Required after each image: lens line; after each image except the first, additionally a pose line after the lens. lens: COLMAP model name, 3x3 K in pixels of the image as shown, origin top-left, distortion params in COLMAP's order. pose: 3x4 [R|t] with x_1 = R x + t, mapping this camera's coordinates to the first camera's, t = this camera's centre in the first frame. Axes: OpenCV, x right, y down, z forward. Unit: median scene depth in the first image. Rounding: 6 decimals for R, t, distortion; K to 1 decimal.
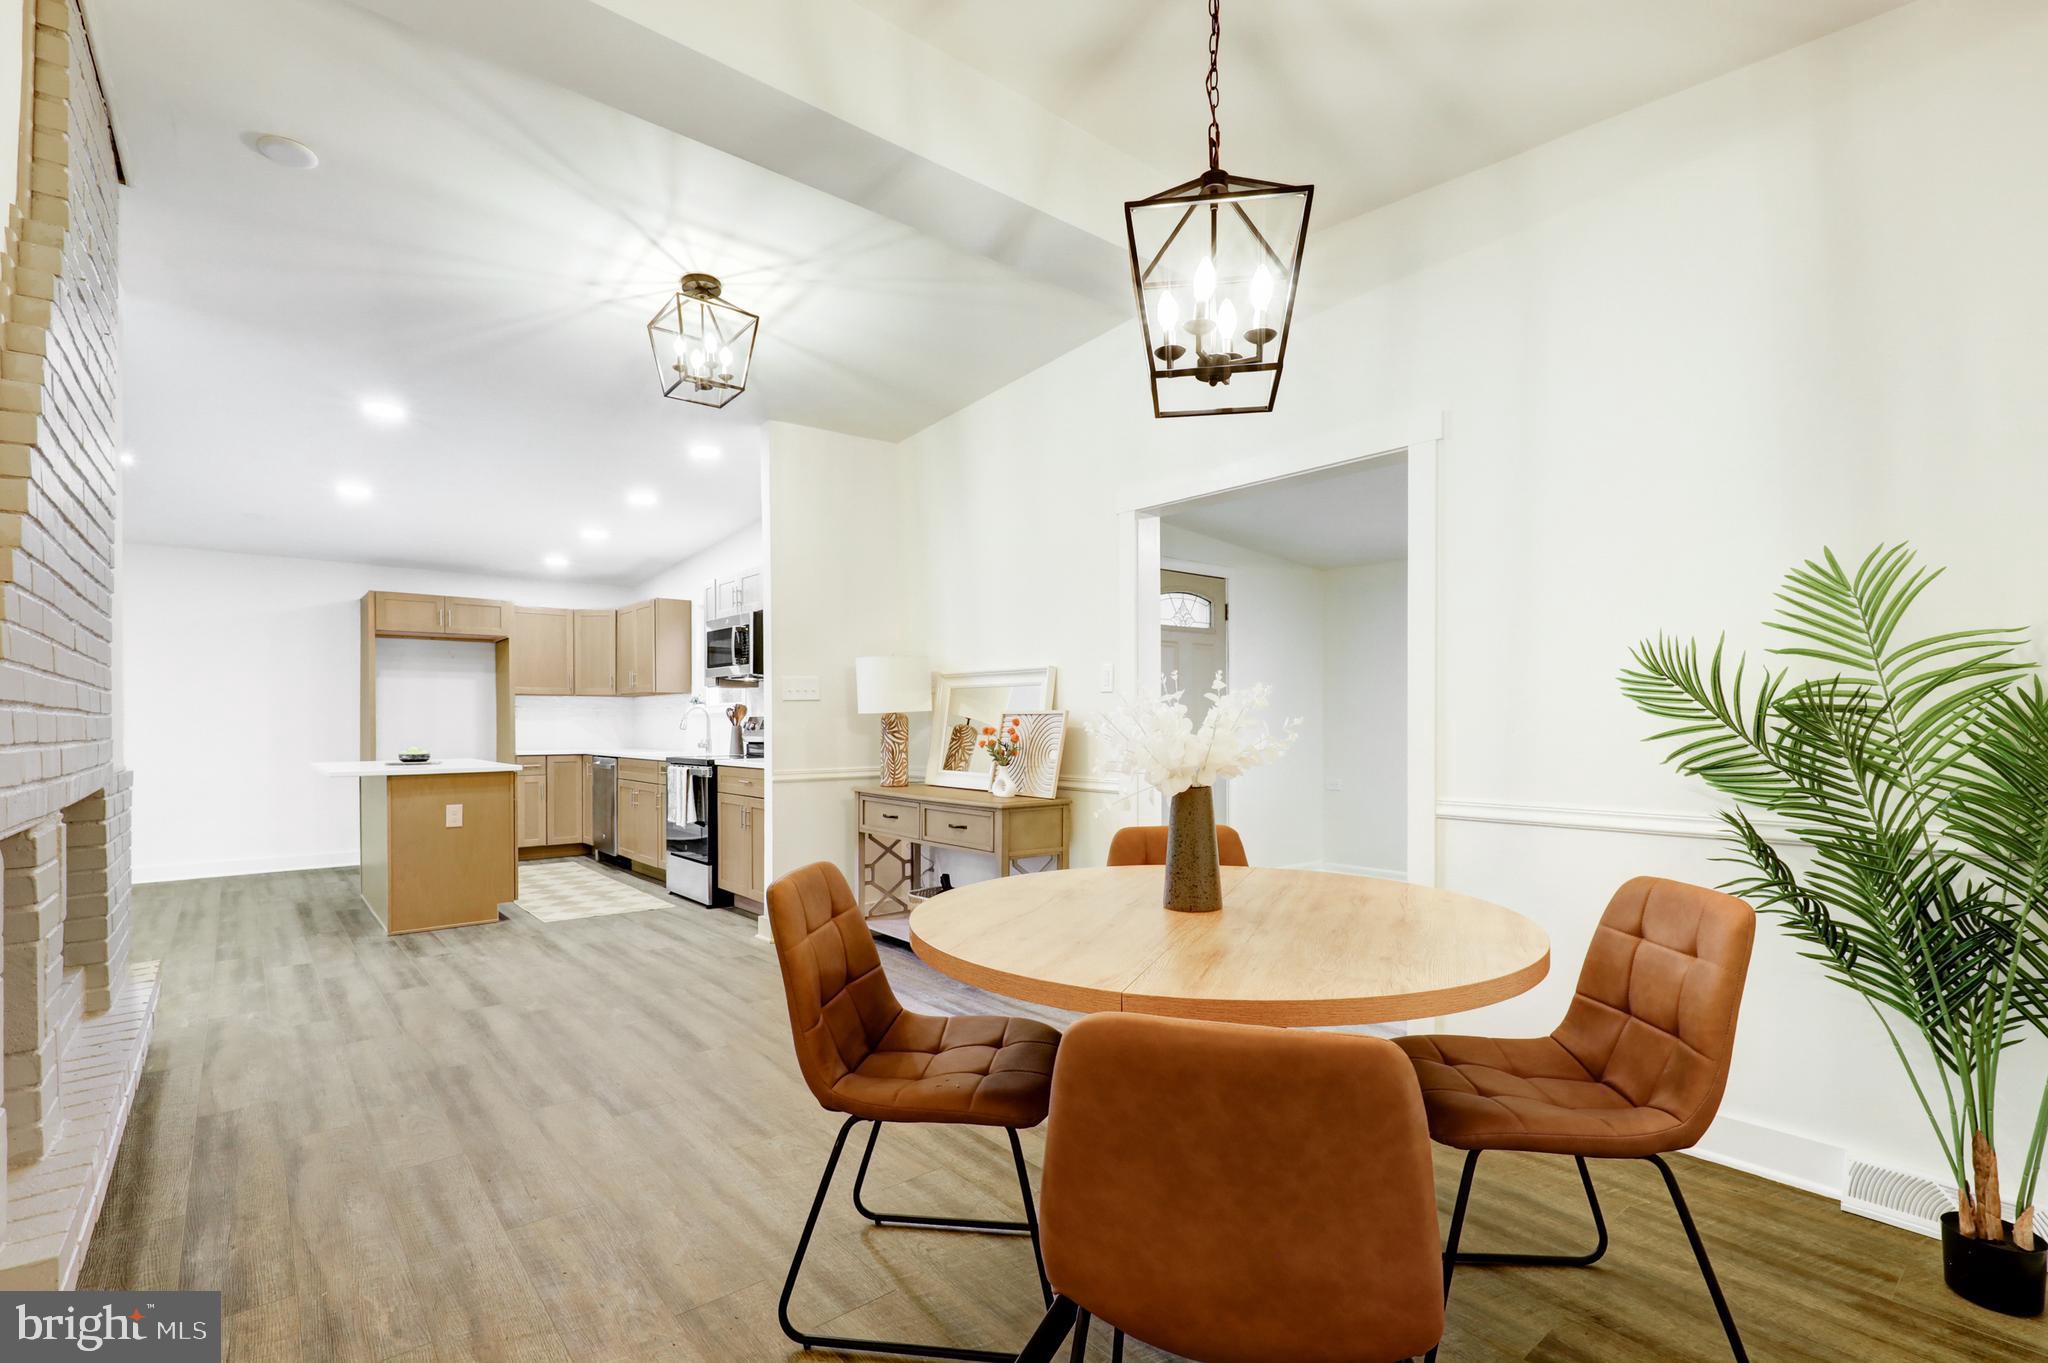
lens RADIAL K [[946.6, 0, 1023.4], [0, 946.6, 732.2], [0, 0, 1]] dist [-0.002063, 0.000027]
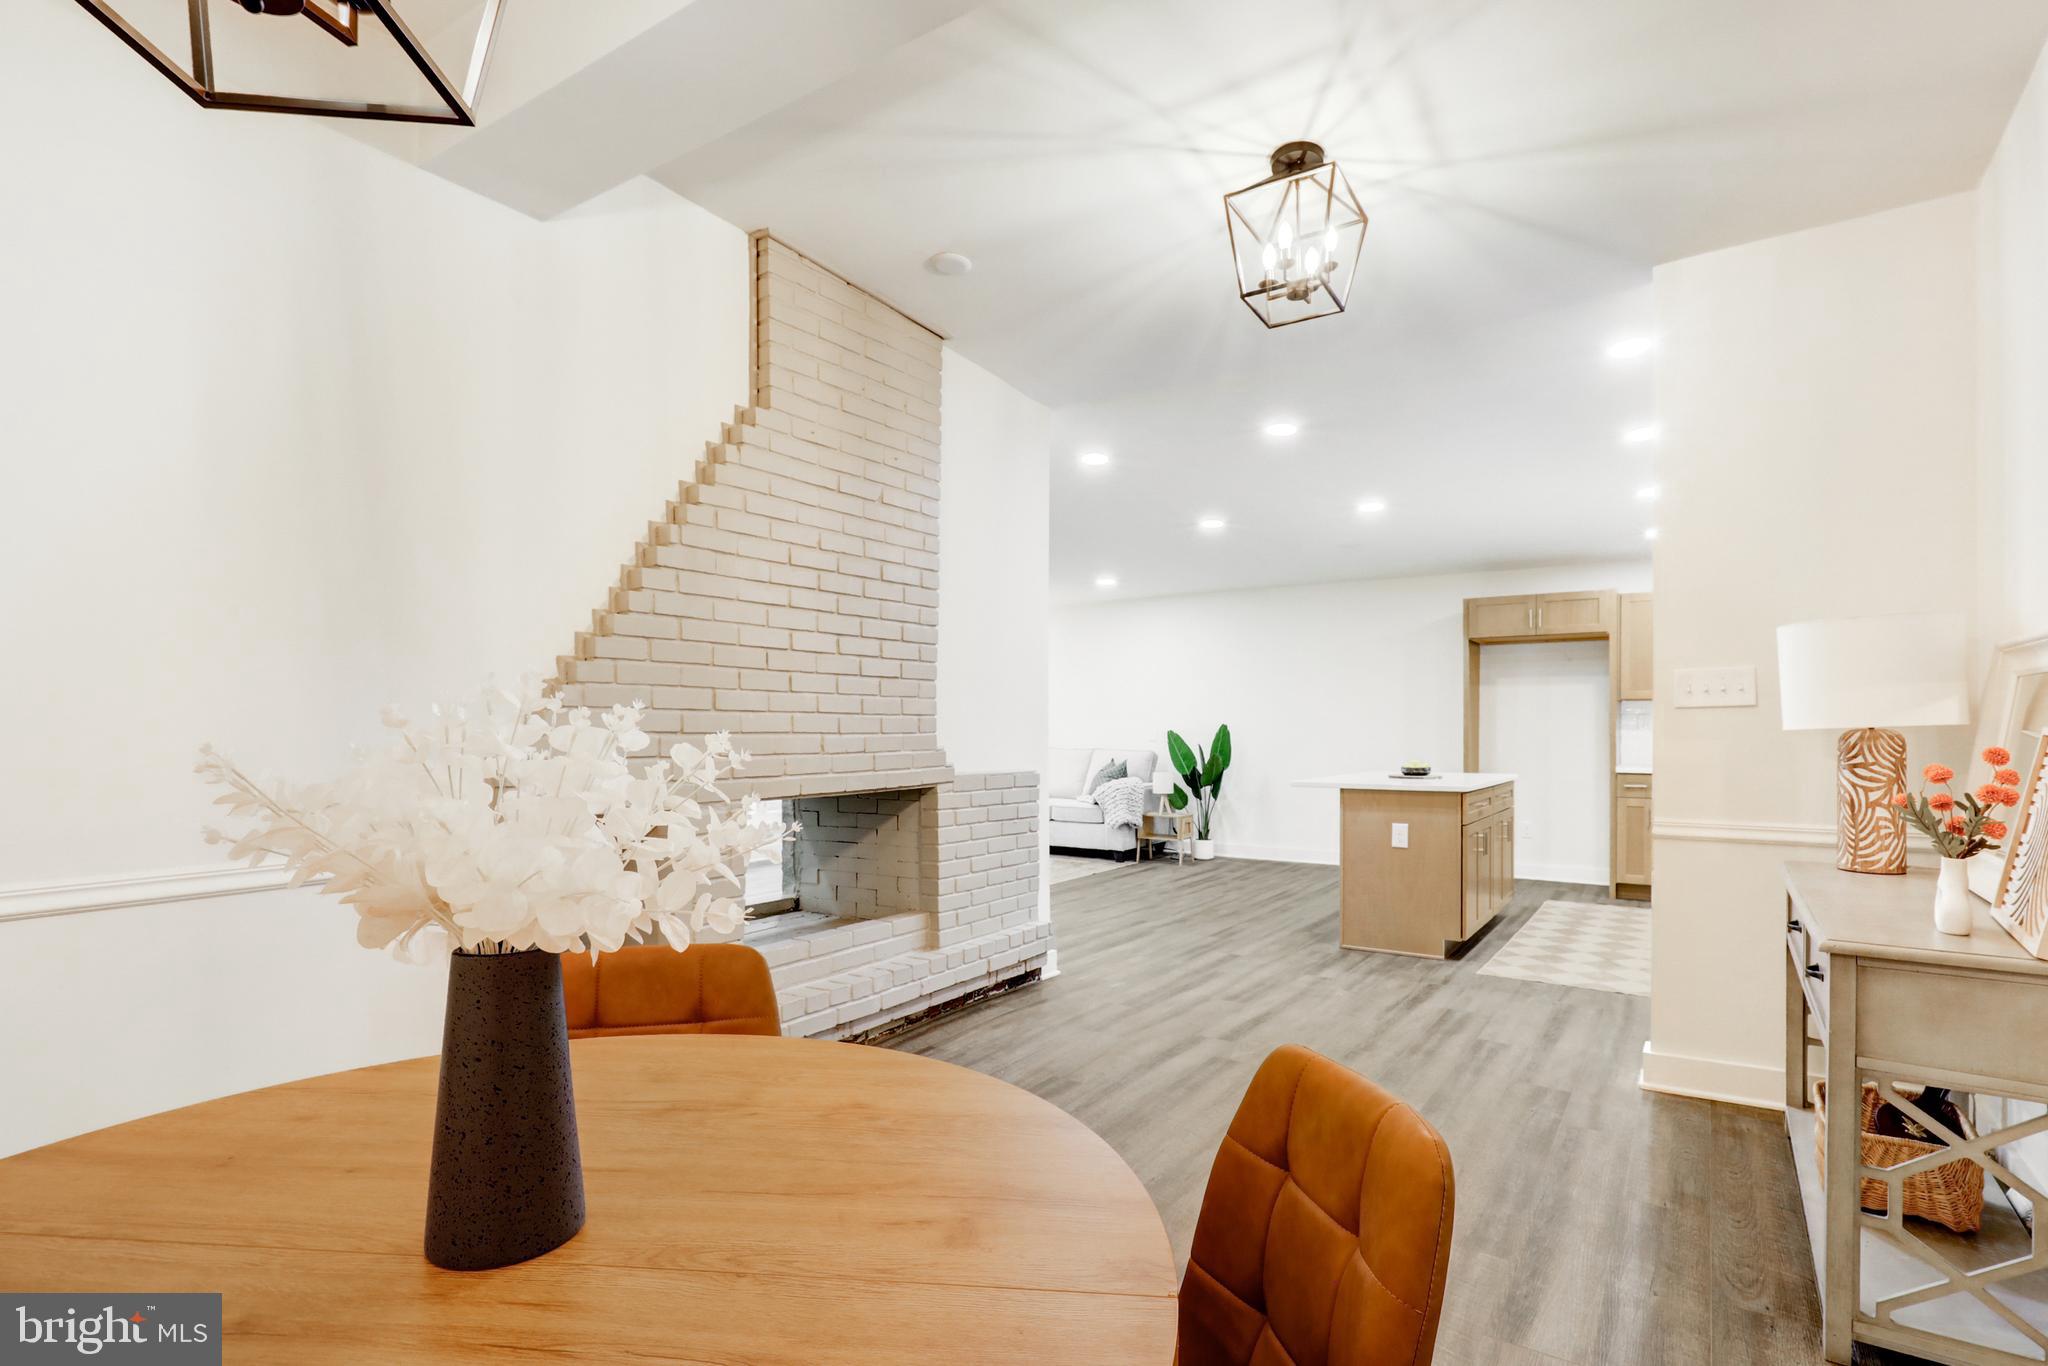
lens RADIAL K [[992.6, 0, 1041.1], [0, 992.6, 732.1], [0, 0, 1]] dist [-0.000117, 0.000217]
pose [[0.284665, 0.008476, -0.958590, 0.284494], [-0.012741, 0.999906, 0.005057, -0.016874], [0.958542, 0.010774, 0.284746, 0.465370]]
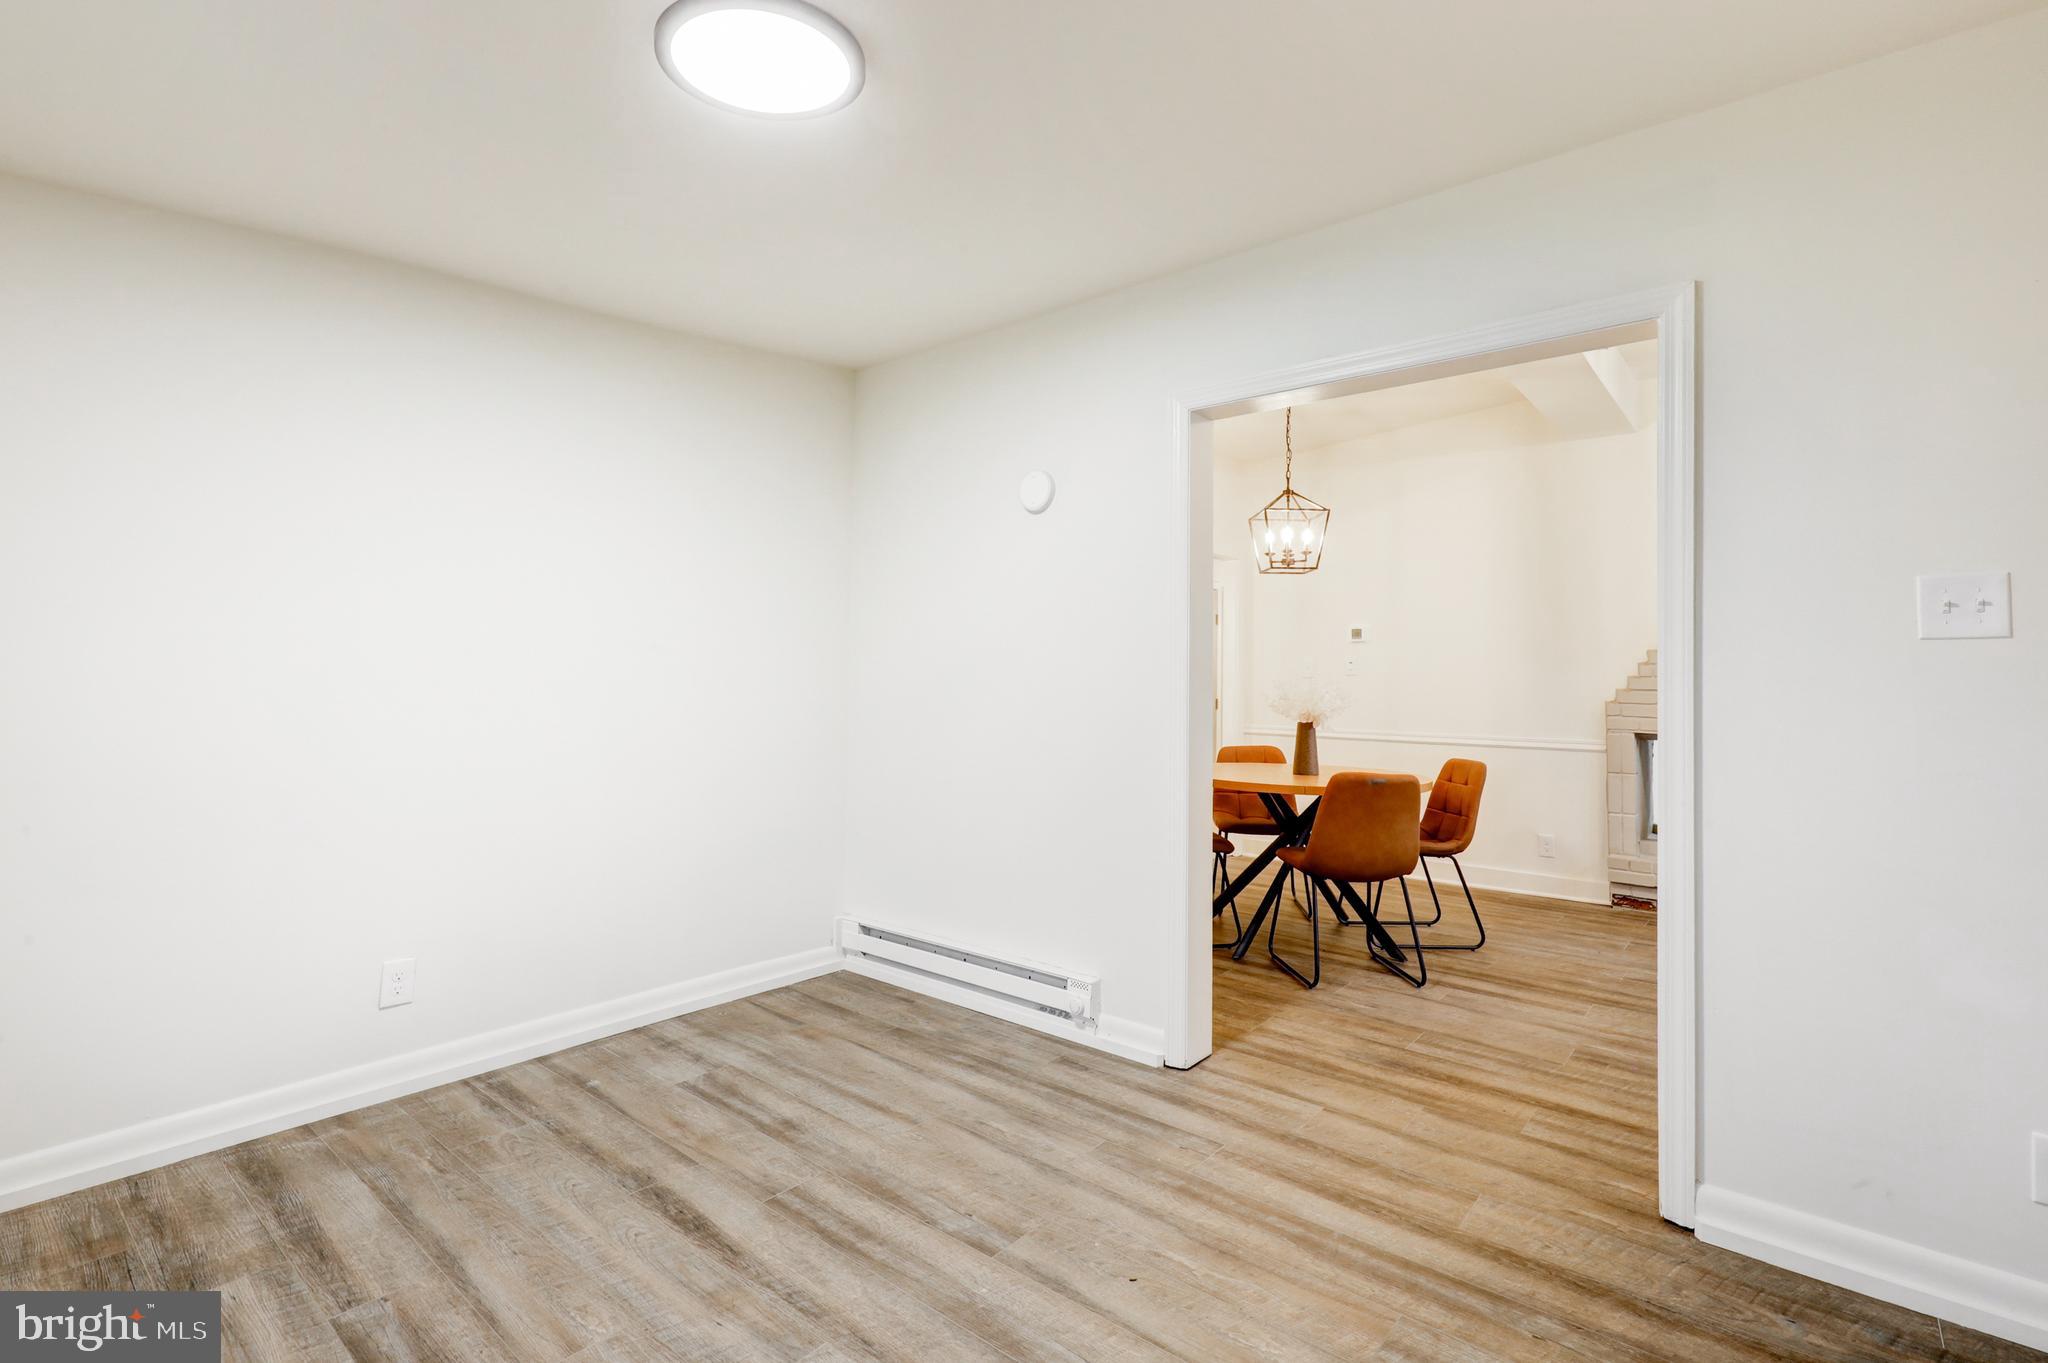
lens RADIAL K [[920.4, 0, 1028.9], [0, 920.4, 687.9], [0, 0, 1]] dist [0.000519, 0.000250]
pose [[-0.987051, 0.005823, -0.160301, 0.512793], [0.003368, 0.999873, 0.015583, -0.026849], [0.160372, 0.014841, -0.986945, 1.322881]]
